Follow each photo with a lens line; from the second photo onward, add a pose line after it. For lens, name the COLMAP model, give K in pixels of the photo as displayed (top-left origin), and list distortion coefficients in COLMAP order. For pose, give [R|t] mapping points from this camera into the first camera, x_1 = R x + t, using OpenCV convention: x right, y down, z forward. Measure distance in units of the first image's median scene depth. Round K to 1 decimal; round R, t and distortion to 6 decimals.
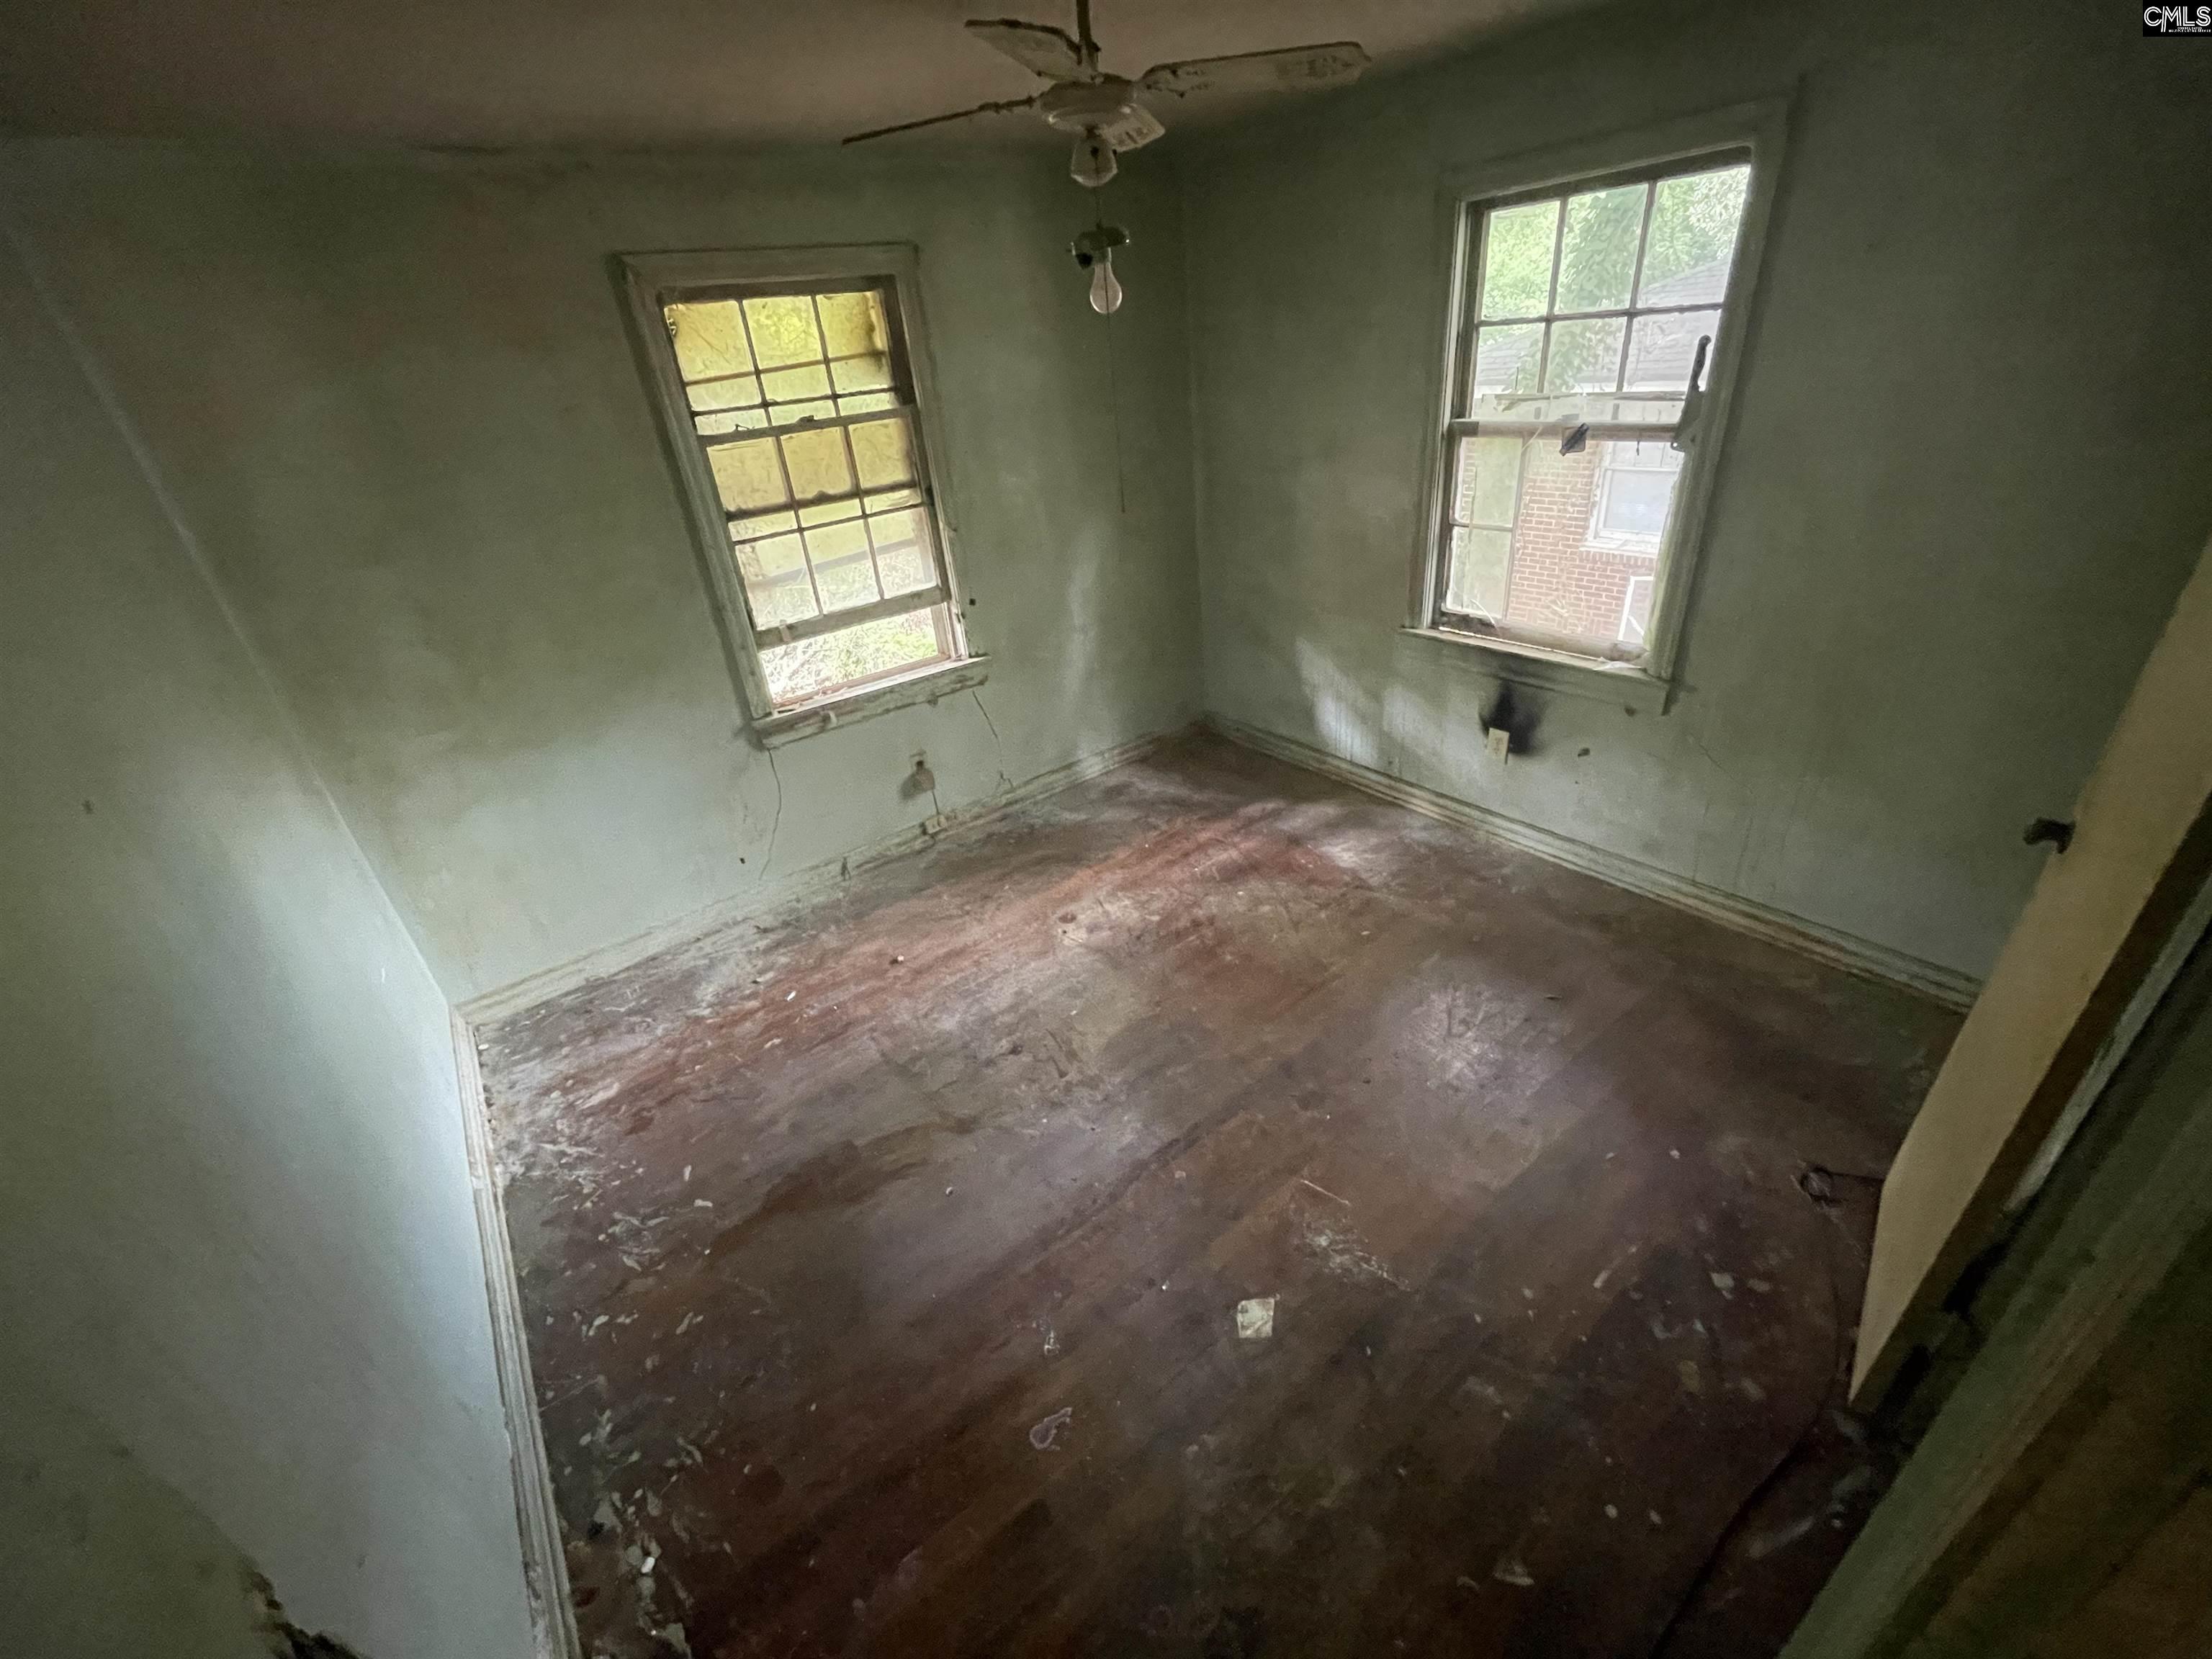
lens RADIAL K [[885.8, 0, 1097.4], [0, 885.8, 834.9], [0, 0, 1]] dist [-0.000593, -0.017801]
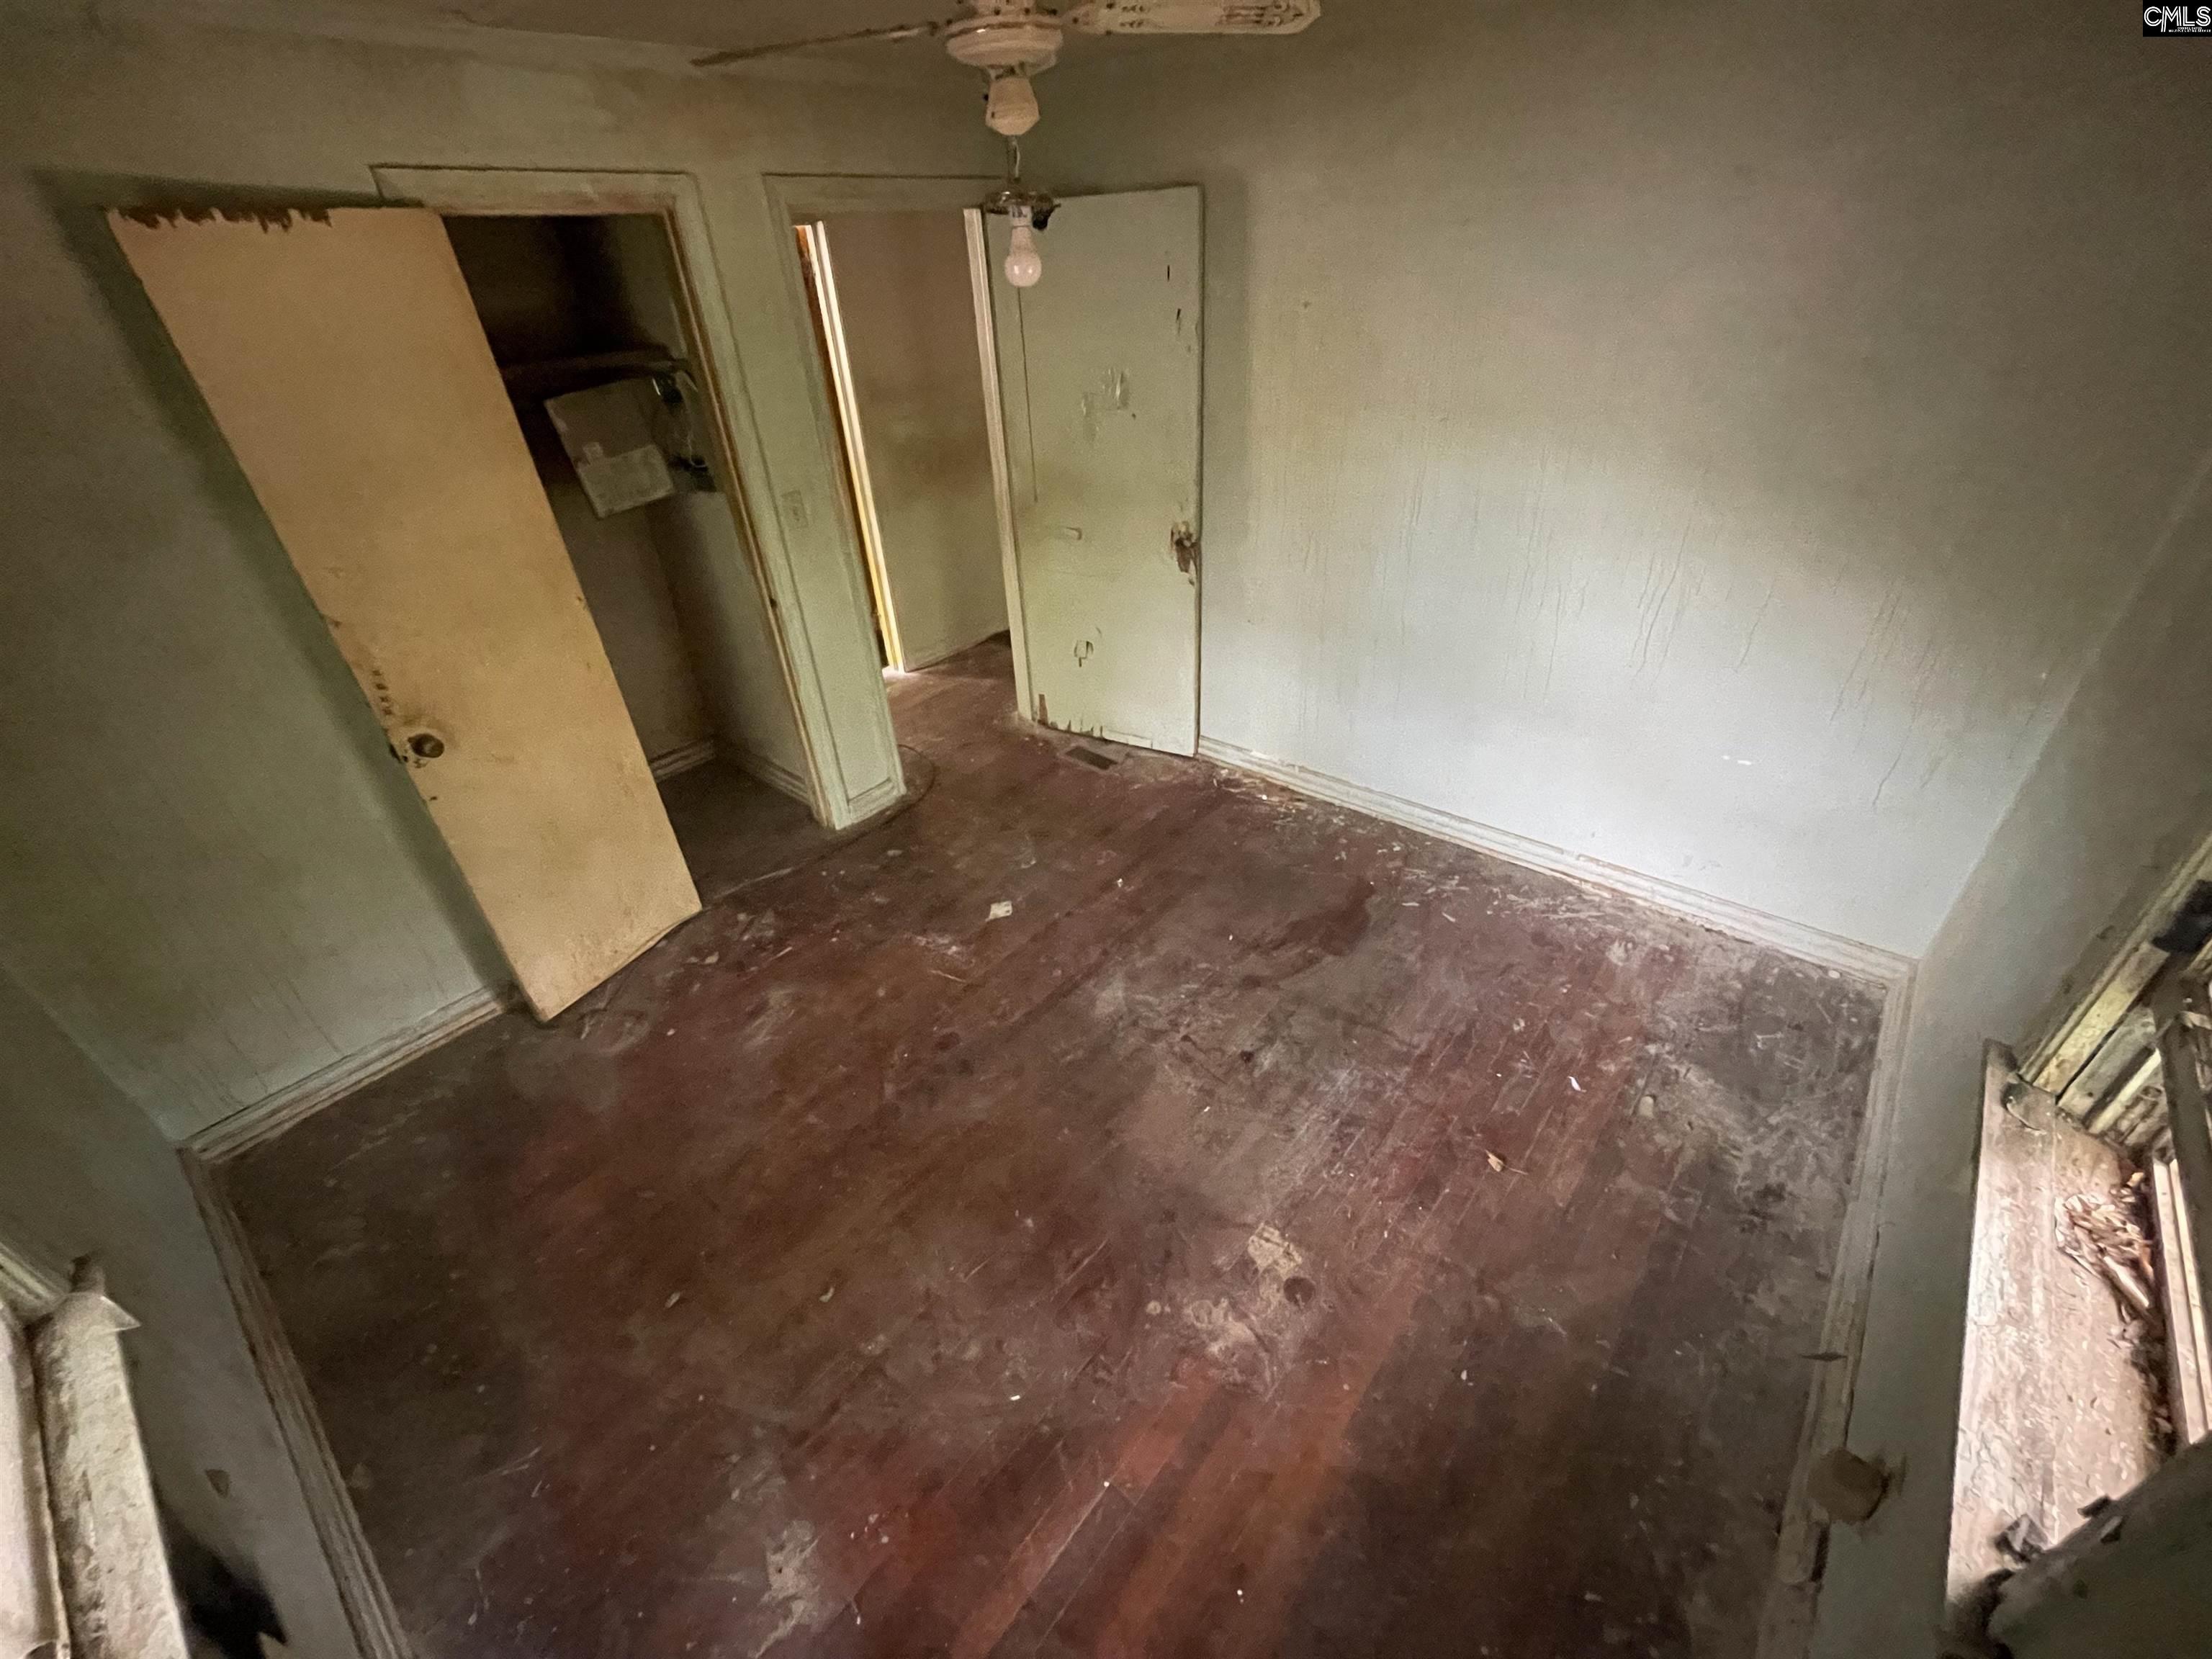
lens RADIAL K [[885.8, 0, 1097.4], [0, 885.8, 834.9], [0, 0, 1]] dist [-0.000593, -0.017801]
pose [[-0.963411, 0.245966, -0.106488, 0.098857], [0.016582, 0.451237, 0.892250, -0.668284], [0.267514, 0.857838, -0.438805, 1.110736]]
